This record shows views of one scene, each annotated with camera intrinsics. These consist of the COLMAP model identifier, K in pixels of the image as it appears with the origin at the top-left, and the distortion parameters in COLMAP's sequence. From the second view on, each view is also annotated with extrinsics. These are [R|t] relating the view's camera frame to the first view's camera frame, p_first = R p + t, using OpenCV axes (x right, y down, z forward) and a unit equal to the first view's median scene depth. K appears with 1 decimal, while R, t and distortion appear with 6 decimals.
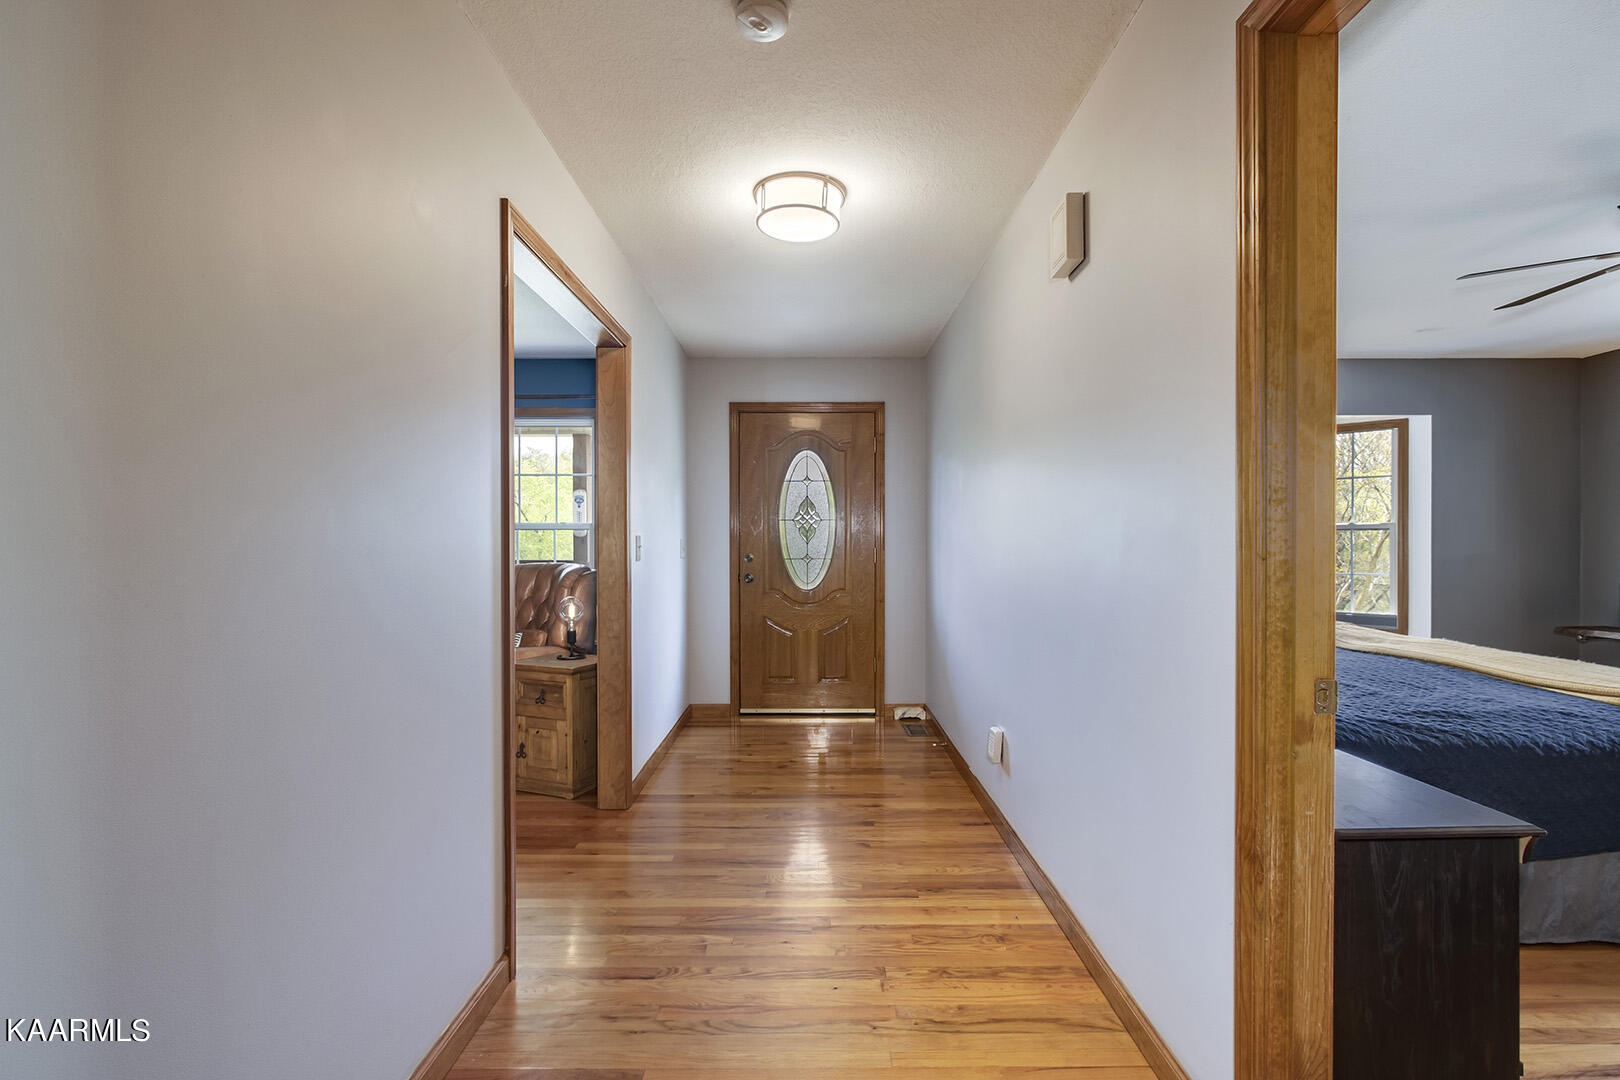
lens RADIAL K [[745.8, 0, 804.7], [0, 745.8, 543.1], [0, 0, 1]] dist [-0.011600, 0.003597]
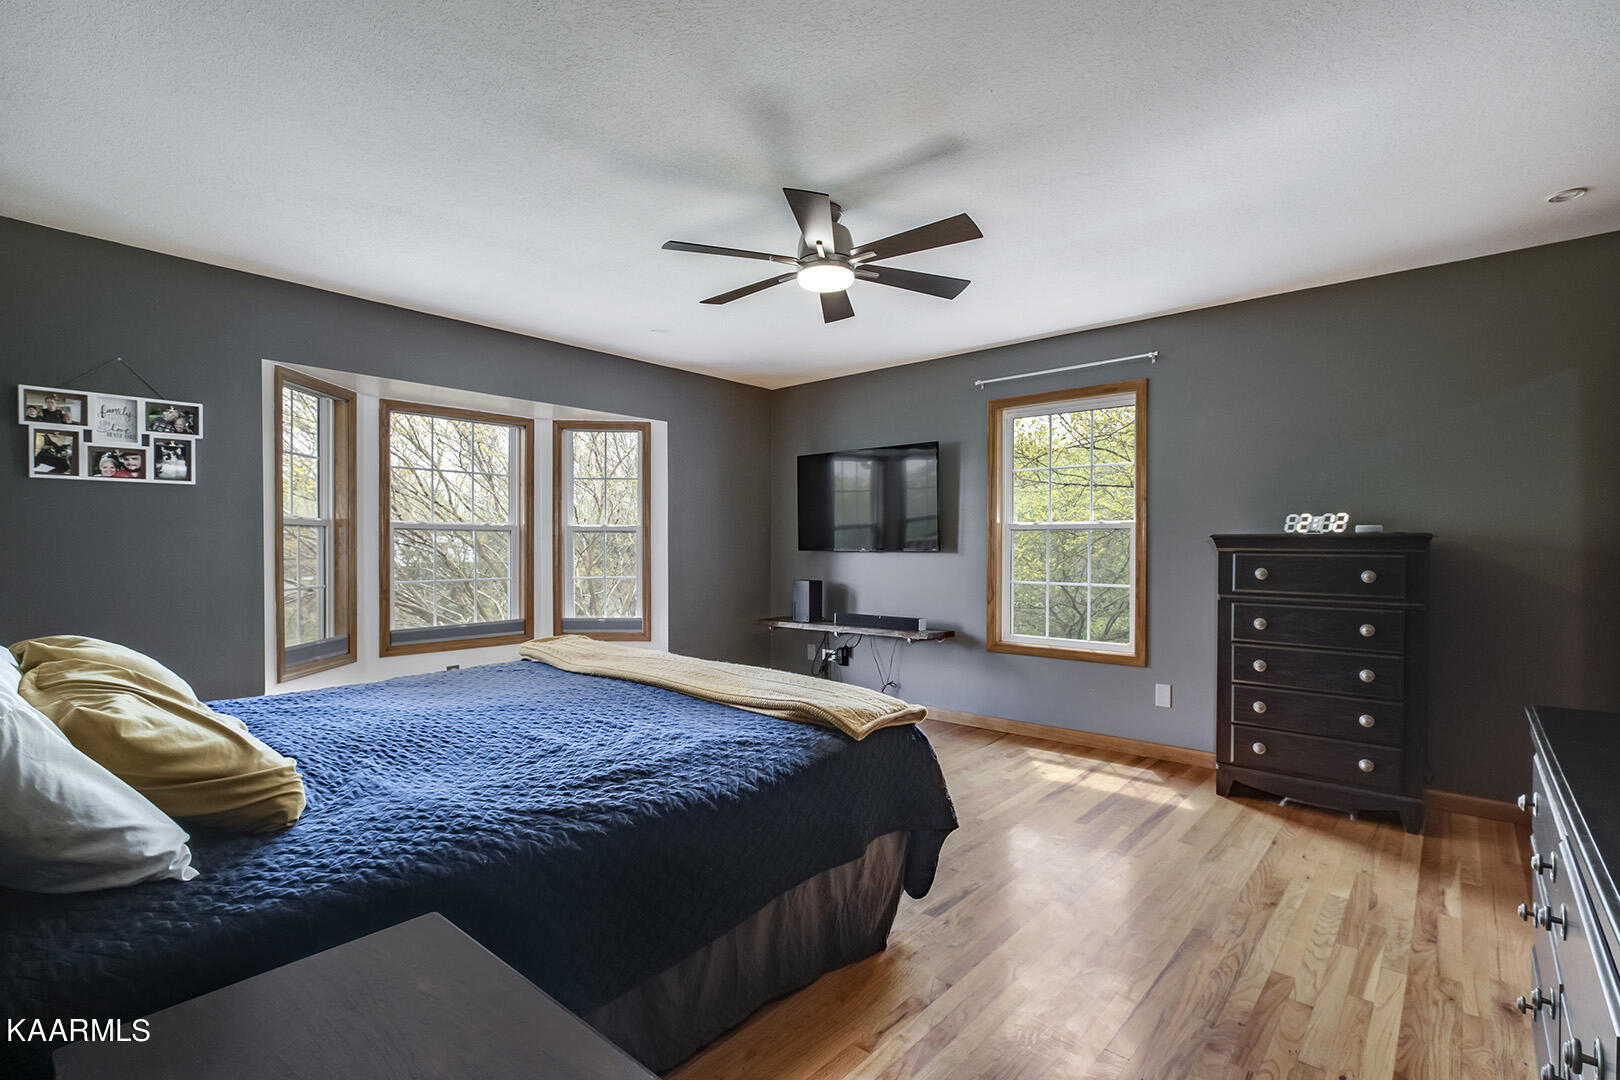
lens RADIAL K [[772.0, 0, 816.9], [0, 772.0, 547.7], [0, 0, 1]] dist [-0.000018, 0.000000]
pose [[0.653459, 0.004490, 0.756948, 0.393801], [-0.006025, 0.999982, -0.000730, 0.001552], [-0.756938, -0.004084, 0.653474, 0.337810]]
